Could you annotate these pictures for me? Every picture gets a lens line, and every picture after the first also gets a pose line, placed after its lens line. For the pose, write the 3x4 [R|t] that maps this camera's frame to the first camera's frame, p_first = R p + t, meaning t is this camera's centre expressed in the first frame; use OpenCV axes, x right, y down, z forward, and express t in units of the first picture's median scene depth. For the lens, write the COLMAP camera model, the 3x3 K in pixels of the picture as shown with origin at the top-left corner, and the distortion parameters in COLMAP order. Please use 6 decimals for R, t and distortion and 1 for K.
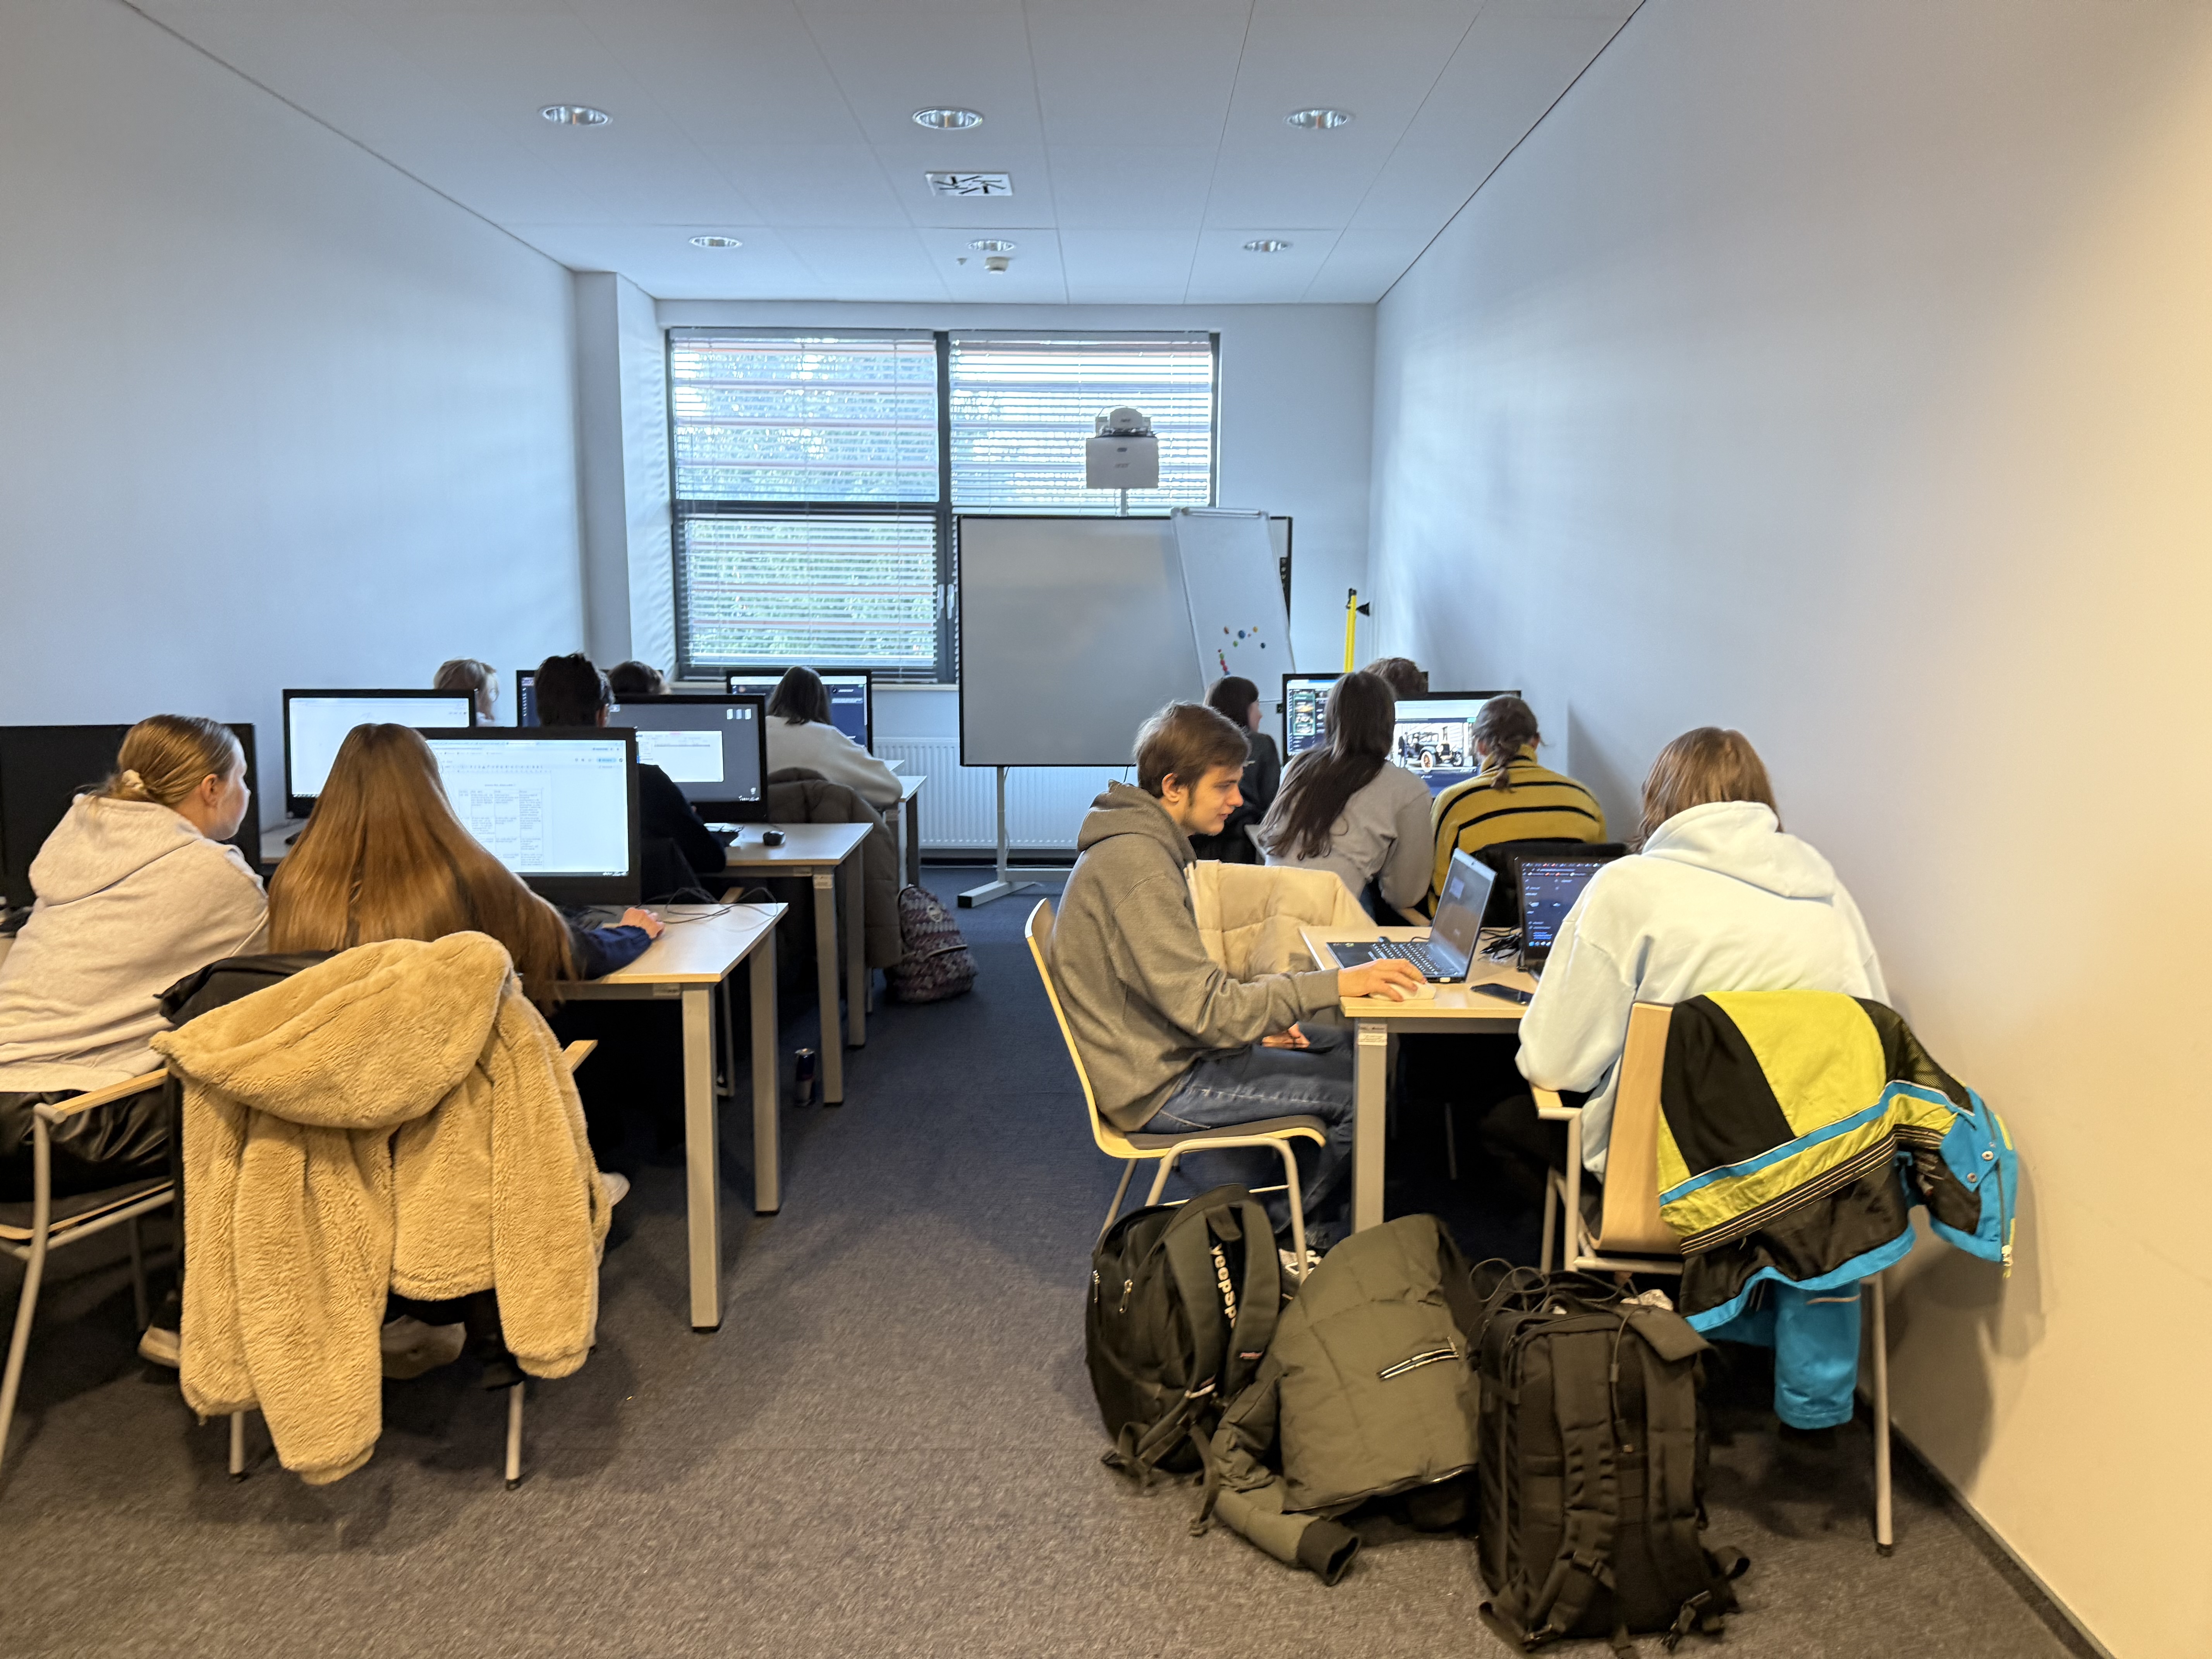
lens RADIAL K [[1518.8, 0, 1110.3], [0, 1518.8, 896.9], [0, 0, 1]] dist [-0.006141, -0.049213]
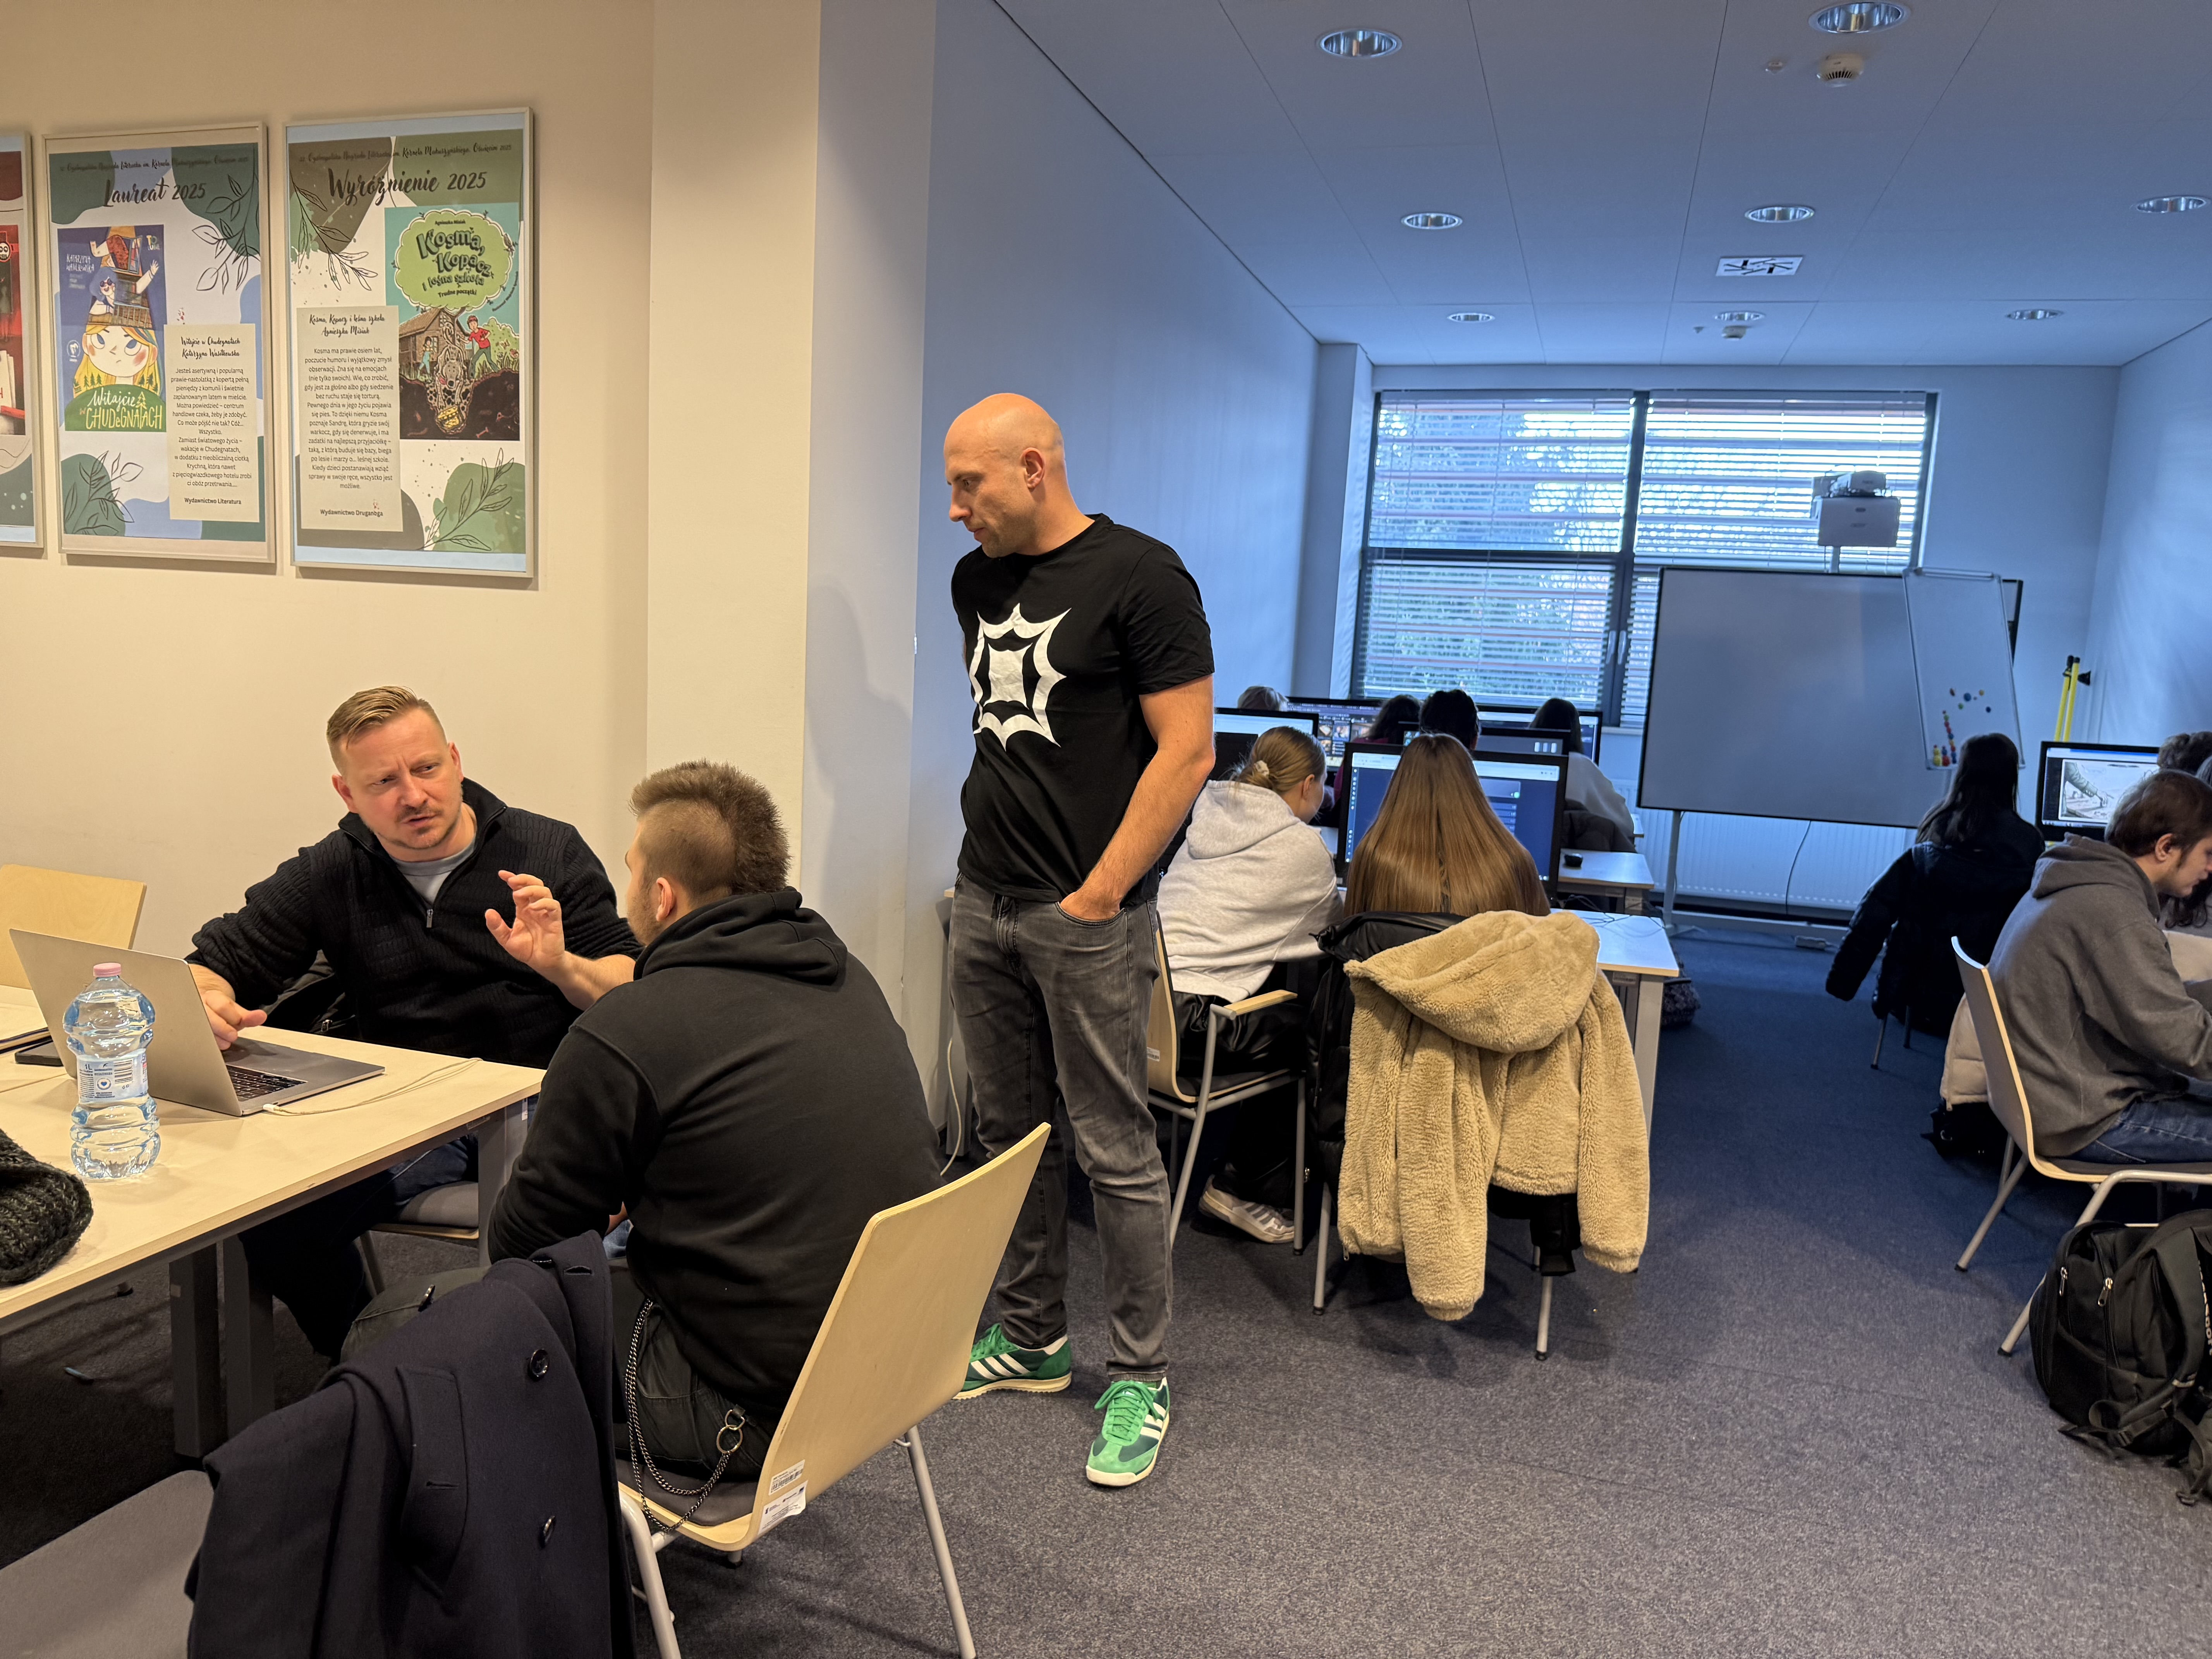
lens RADIAL K [[1489.6, 0, 1101.7], [0, 1489.6, 859.7], [0, 0, 1]] dist [0.001181, -0.068851]
pose [[0.932218, 0.091737, -0.350078, -0.305166], [-0.106683, 0.994013, -0.023605, 0.044641], [0.345816, 0.059352, 0.936423, -0.263137]]
